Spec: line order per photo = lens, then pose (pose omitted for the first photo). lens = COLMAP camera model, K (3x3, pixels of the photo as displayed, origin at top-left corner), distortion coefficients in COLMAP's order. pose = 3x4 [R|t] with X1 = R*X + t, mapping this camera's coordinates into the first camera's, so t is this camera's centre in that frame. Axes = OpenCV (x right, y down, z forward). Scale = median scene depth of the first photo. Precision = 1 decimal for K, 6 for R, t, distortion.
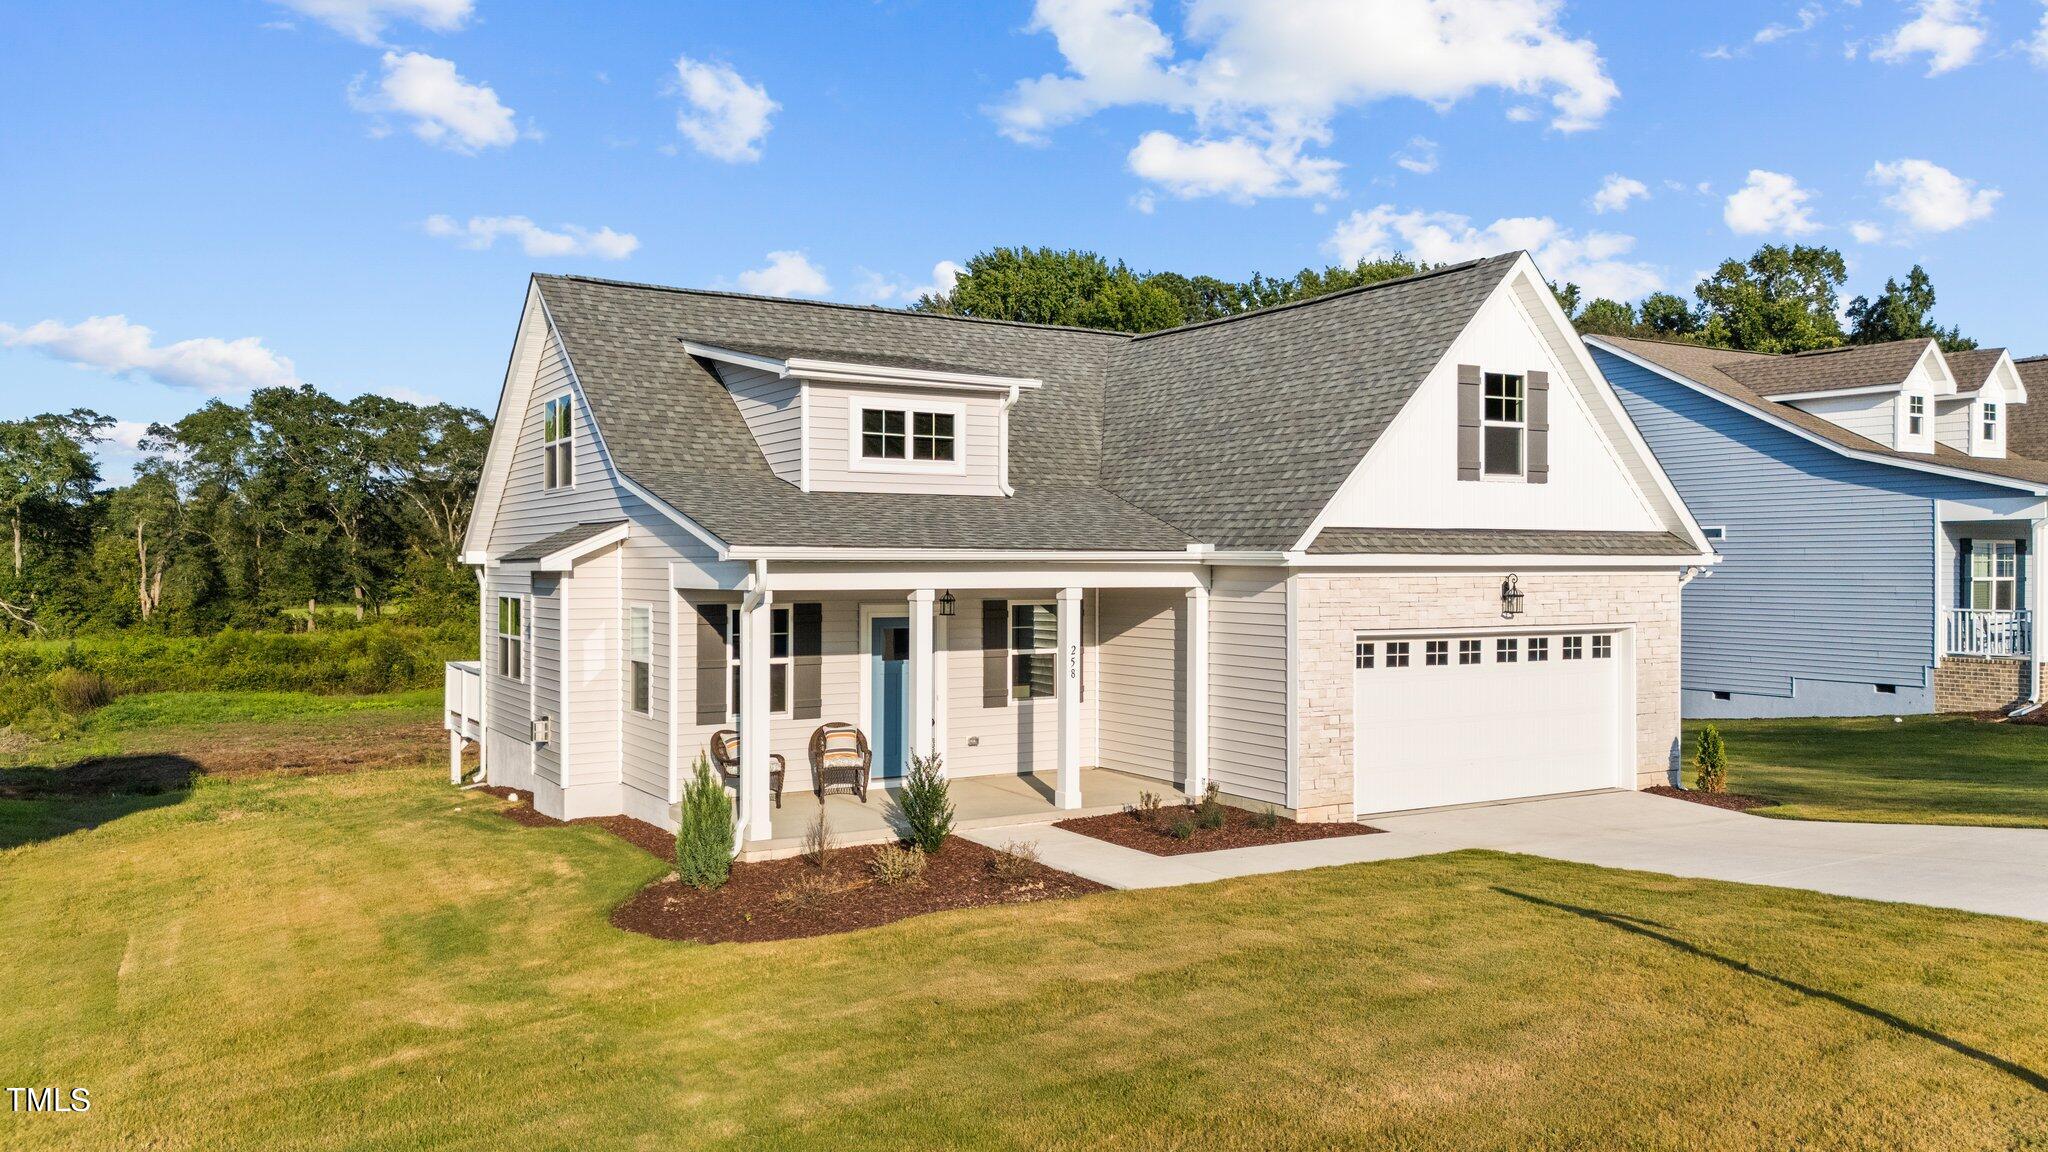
lens RADIAL K [[1509.3, 0, 1024.0], [0, 1509.3, 576.0], [0, 0, 1]] dist [0.114907, -0.126086]
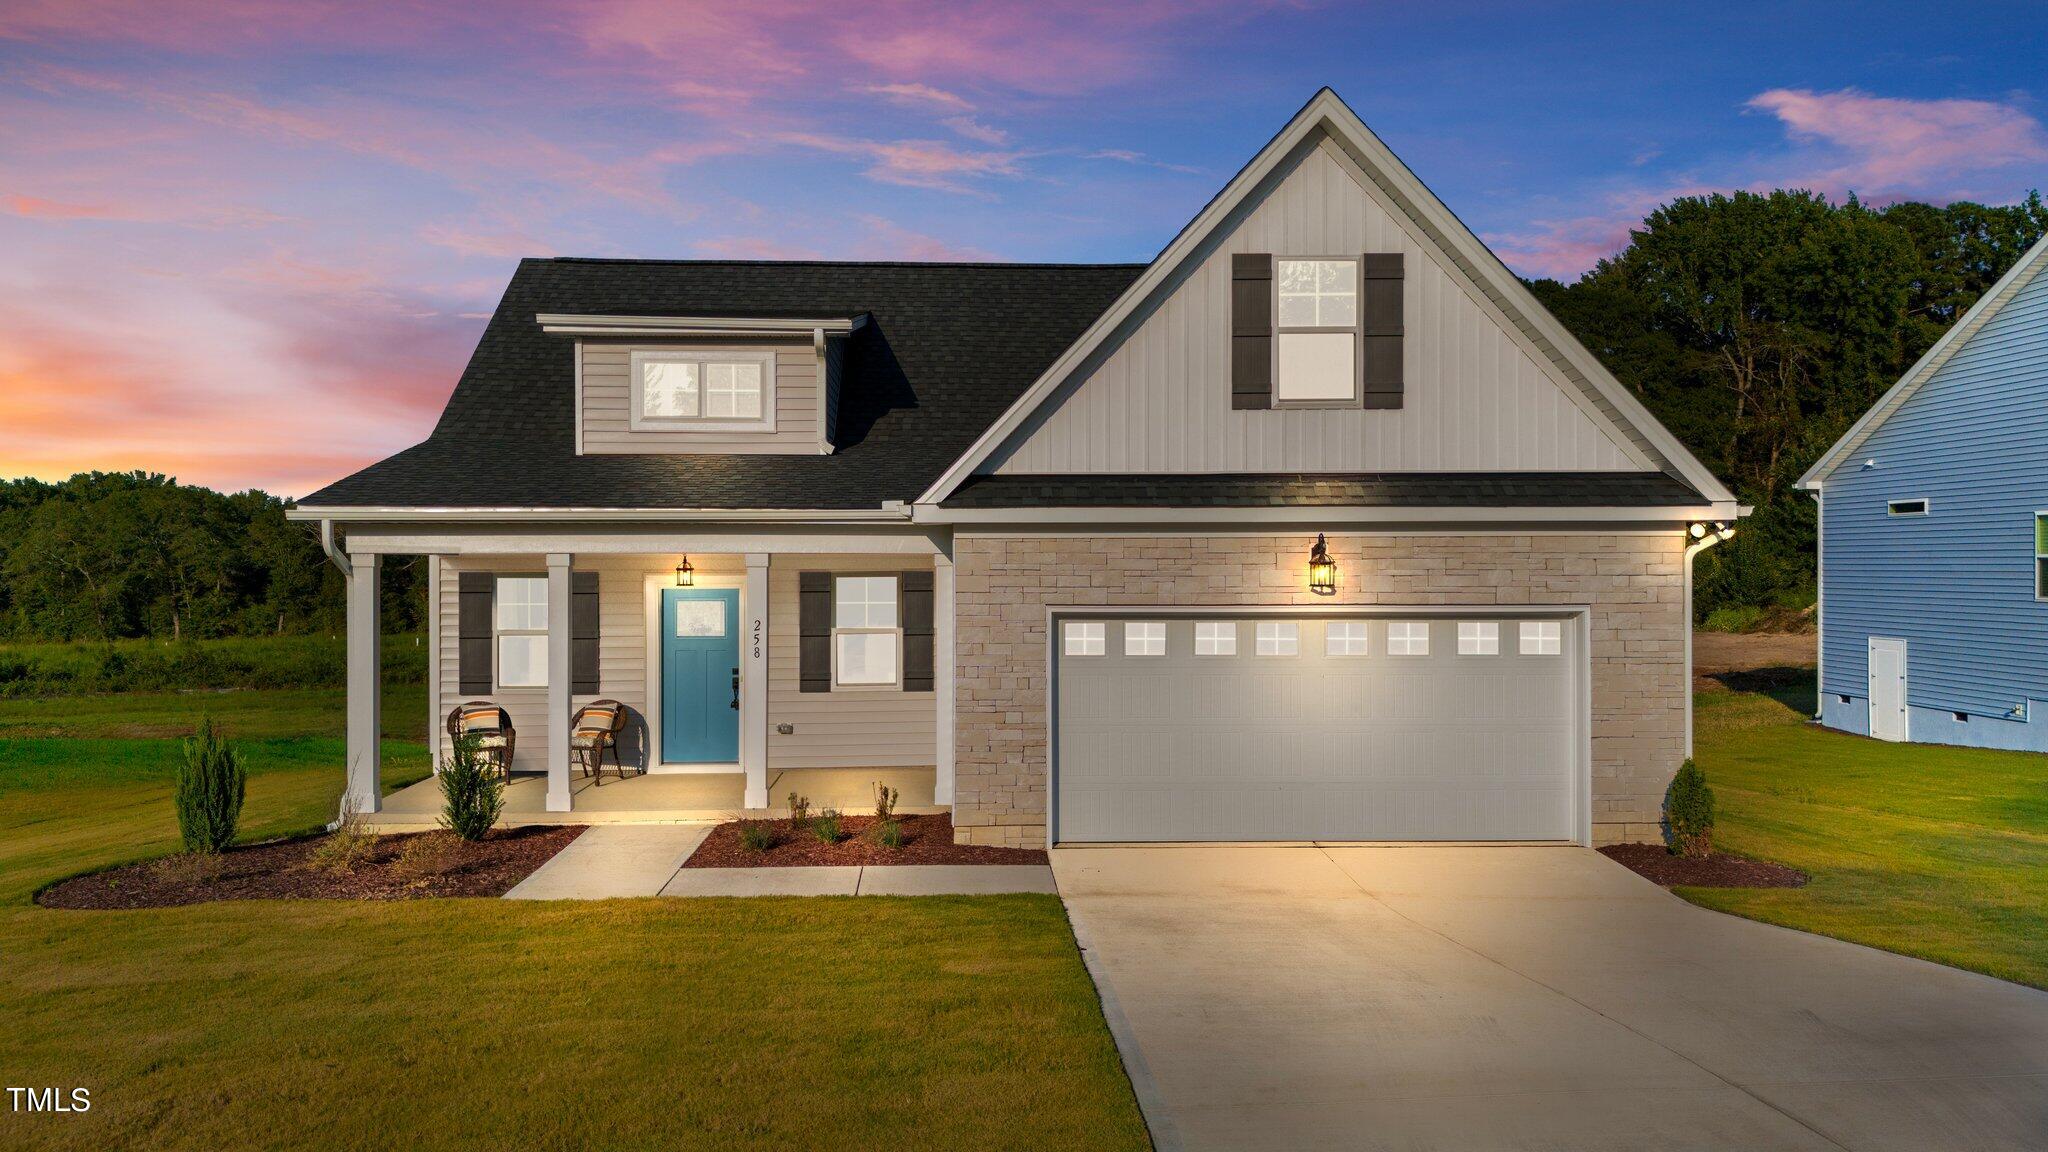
lens RADIAL K [[1518.7, 0, 1038.2], [0, 1518.7, 576.5], [0, 0, 1]] dist [0.080096, -0.076746]
pose [[0.882896, 0.001410, -0.469567, 0.549332], [-0.001180, 0.999999, 0.000786, 0.018973], [0.469567, -0.000140, 0.882897, 0.284979]]
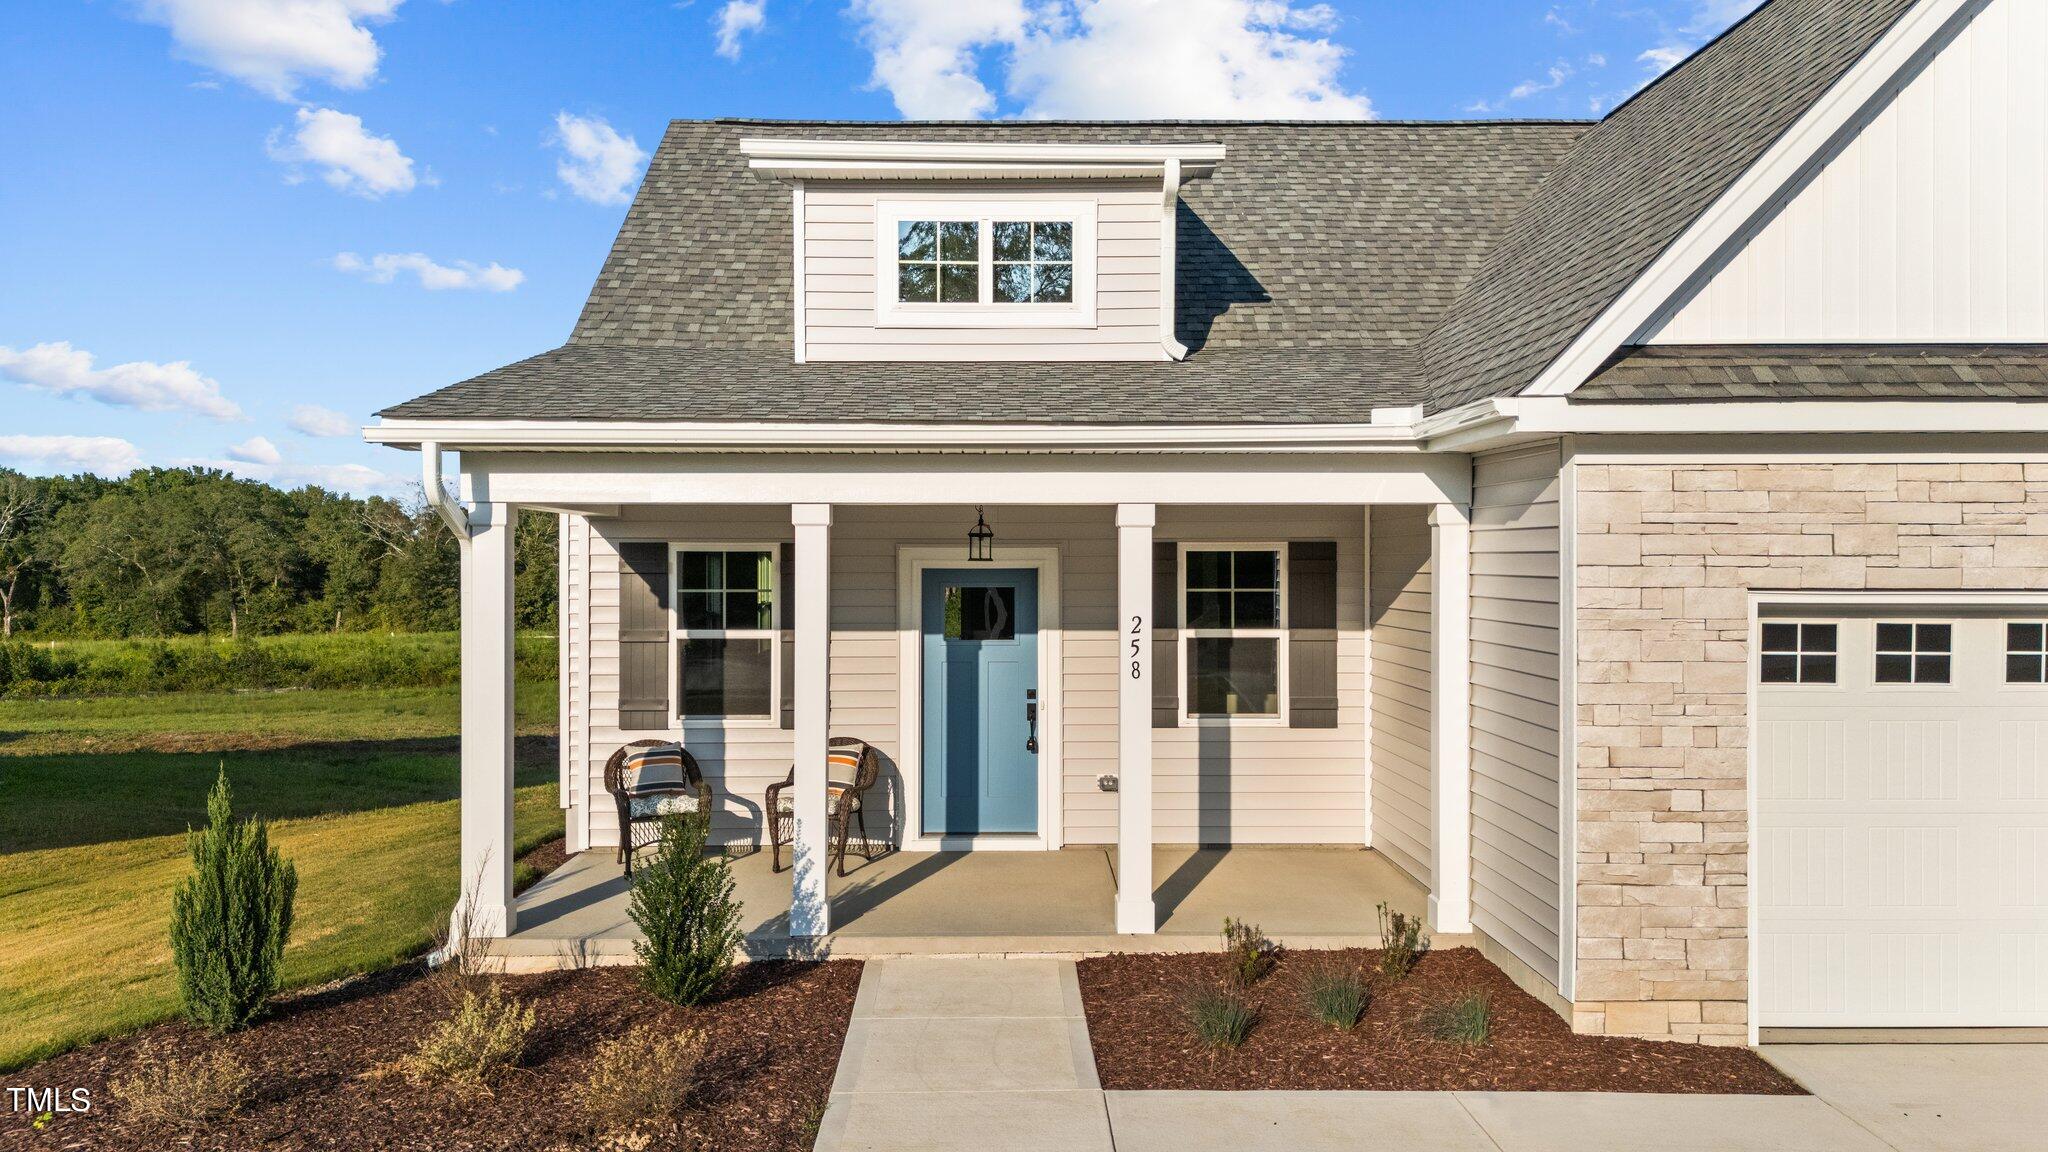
lens RADIAL K [[1509.3, 0, 1024.0], [0, 1509.3, 576.0], [0, 0, 1]] dist [0.114907, -0.126086]
pose [[0.865120, 0.002684, -0.501557, 0.242227], [-0.001898, 0.999996, 0.002077, 0.029568], [0.501561, -0.000845, 0.865122, 0.501131]]
